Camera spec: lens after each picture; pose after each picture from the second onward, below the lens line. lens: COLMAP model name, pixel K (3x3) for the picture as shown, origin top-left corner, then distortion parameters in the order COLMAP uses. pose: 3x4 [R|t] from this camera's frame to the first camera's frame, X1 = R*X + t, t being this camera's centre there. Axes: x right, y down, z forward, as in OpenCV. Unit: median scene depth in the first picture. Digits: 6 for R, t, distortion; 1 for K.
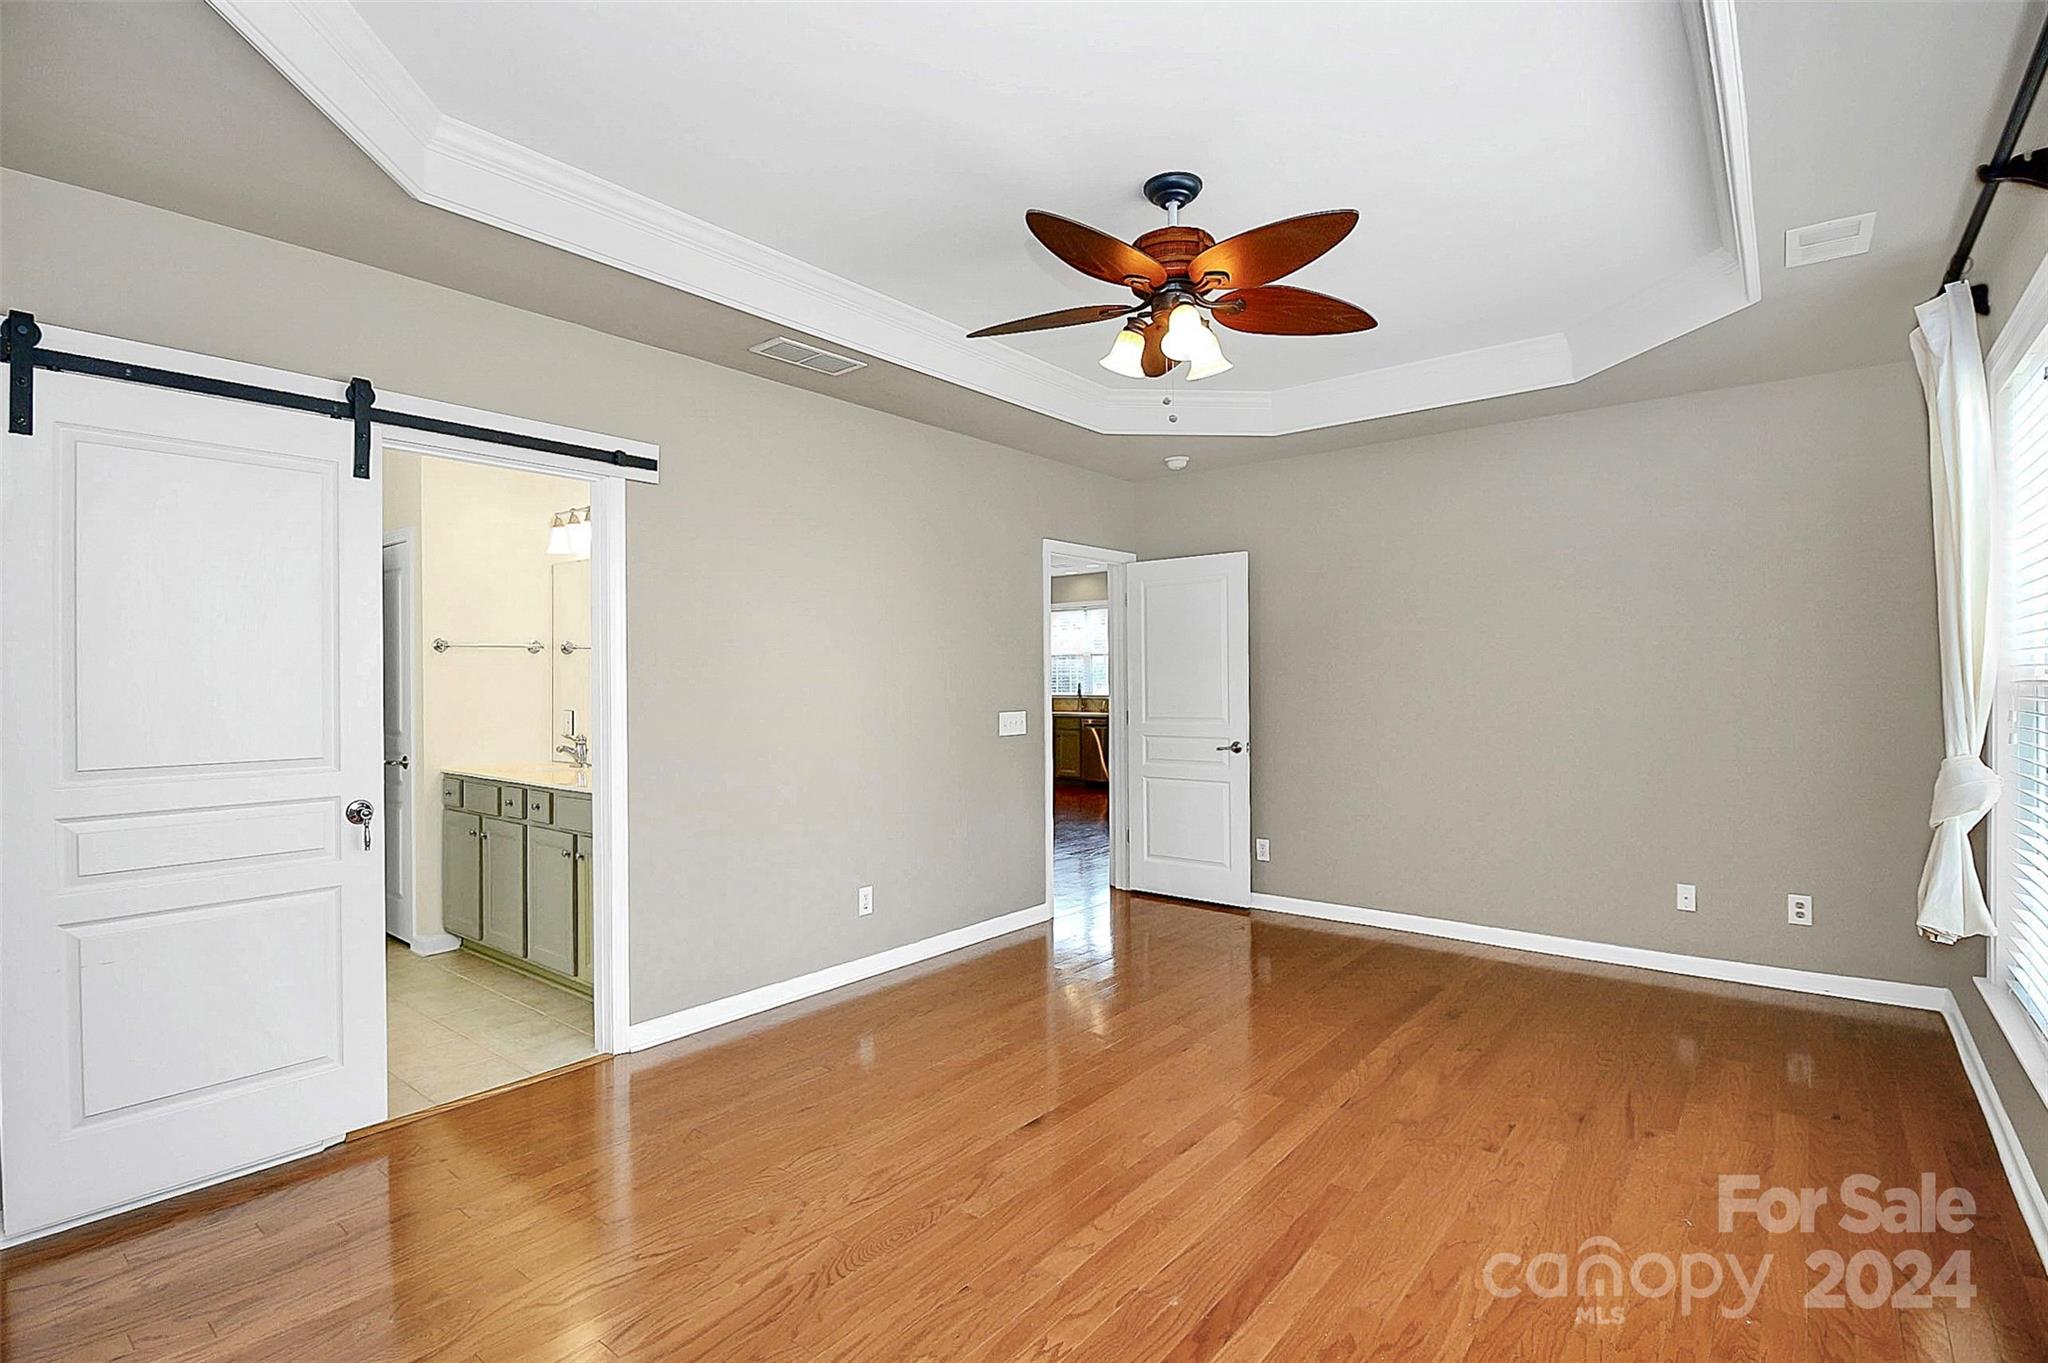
lens RADIAL K [[961.8, 0, 1019.4], [0, 961.8, 674.5], [0, 0, 1]] dist [-0.000931, -0.012533]
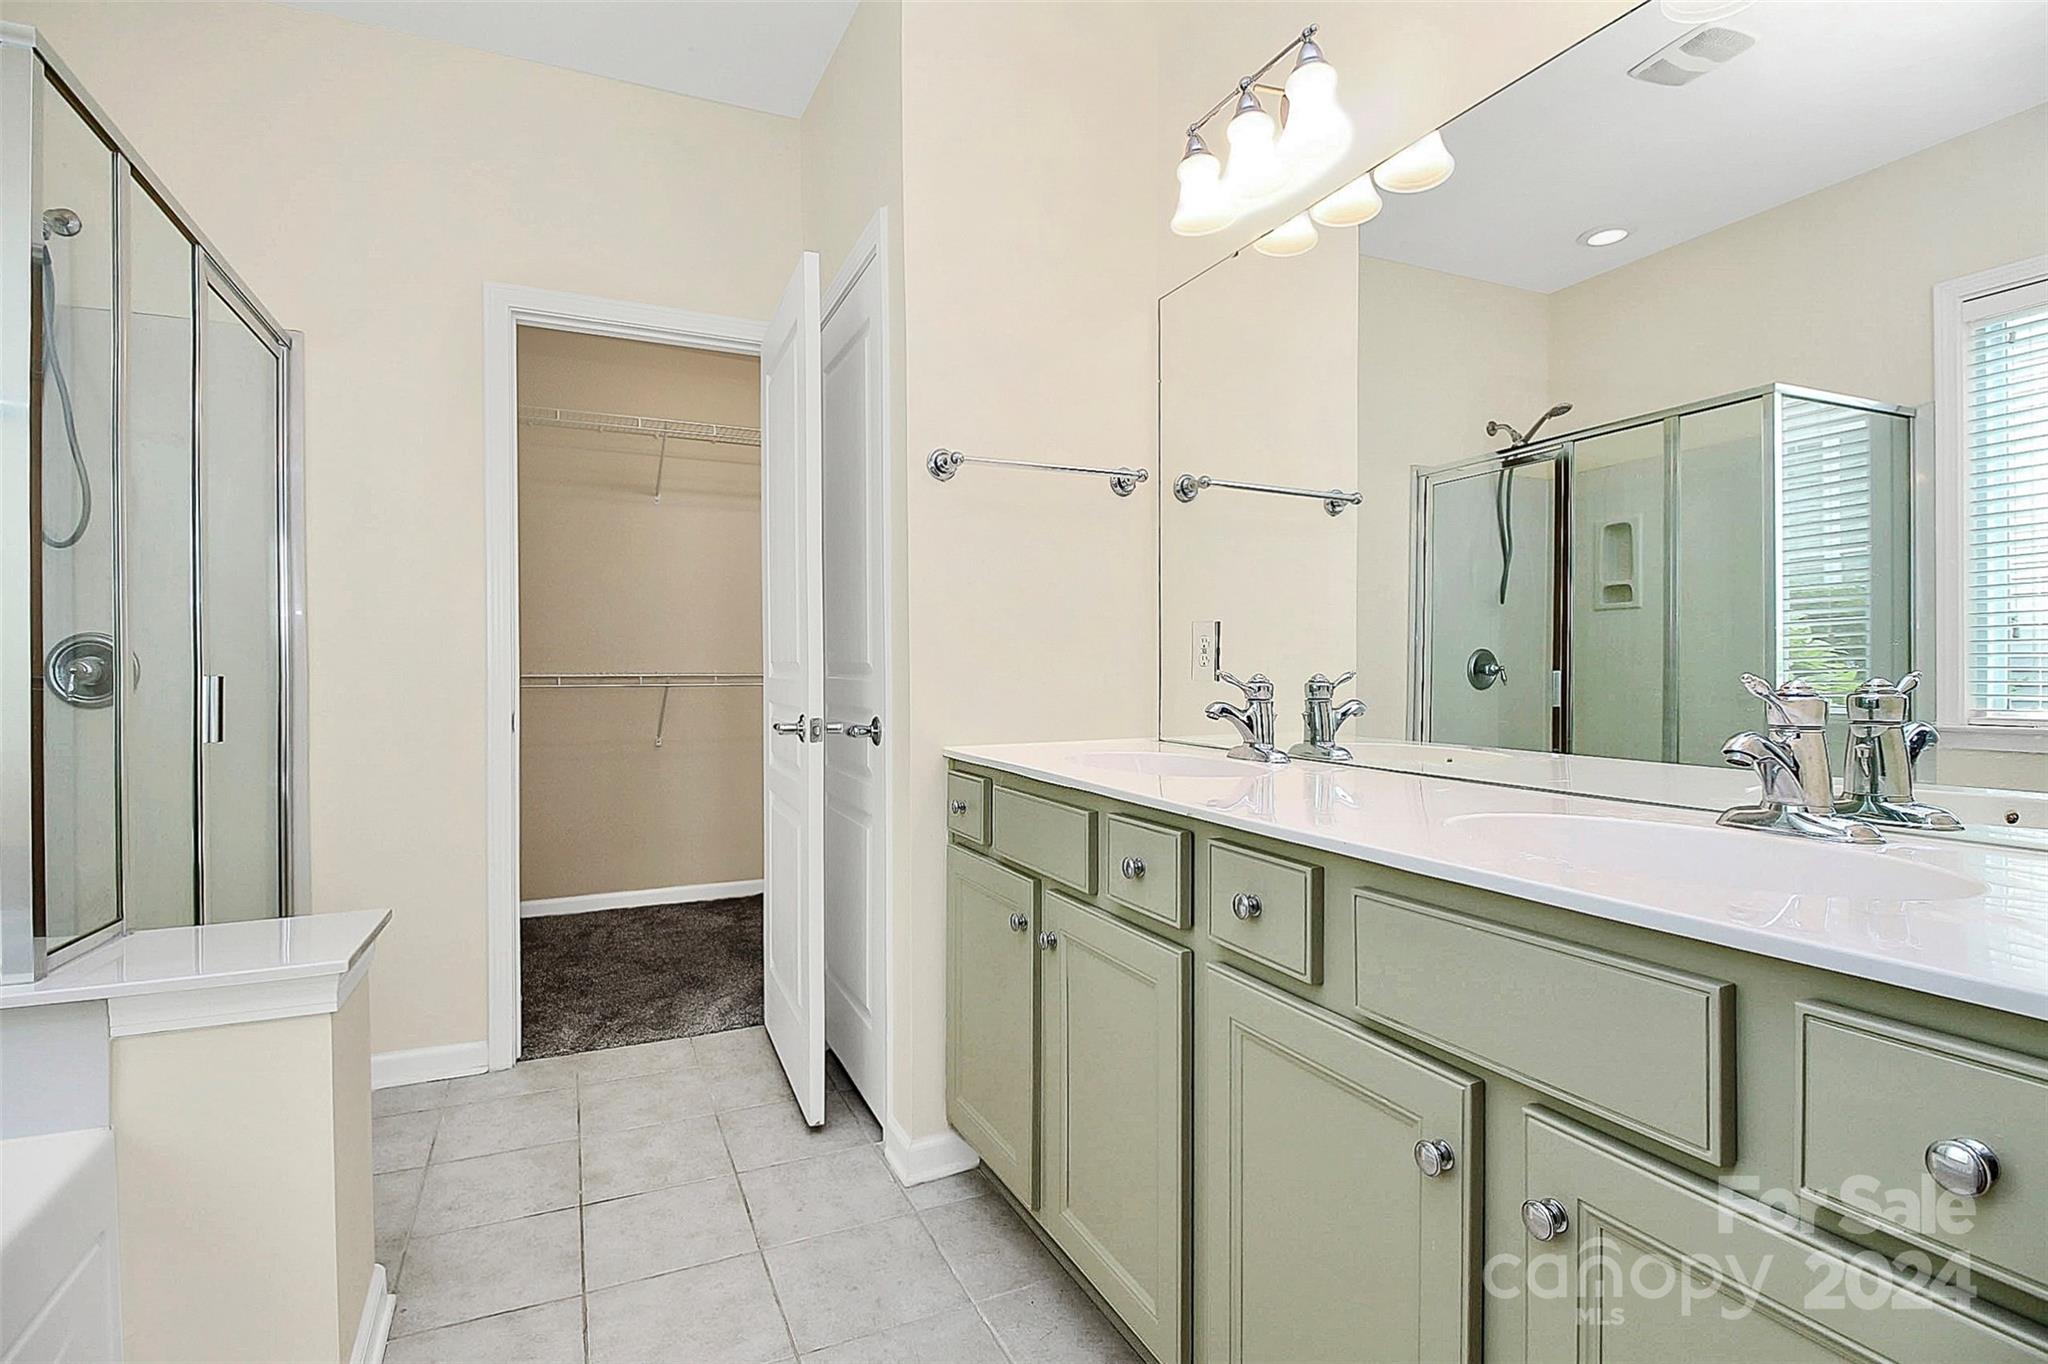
lens RADIAL K [[984.0, 0, 1021.4], [0, 984.0, 673.6], [0, 0, 1]] dist [0.003153, 0.000329]
pose [[0.904136, 0.016943, -0.426908, -0.386117], [-0.006819, 0.999658, 0.025233, 0.053217], [0.427190, -0.019903, 0.903943, 0.620626]]
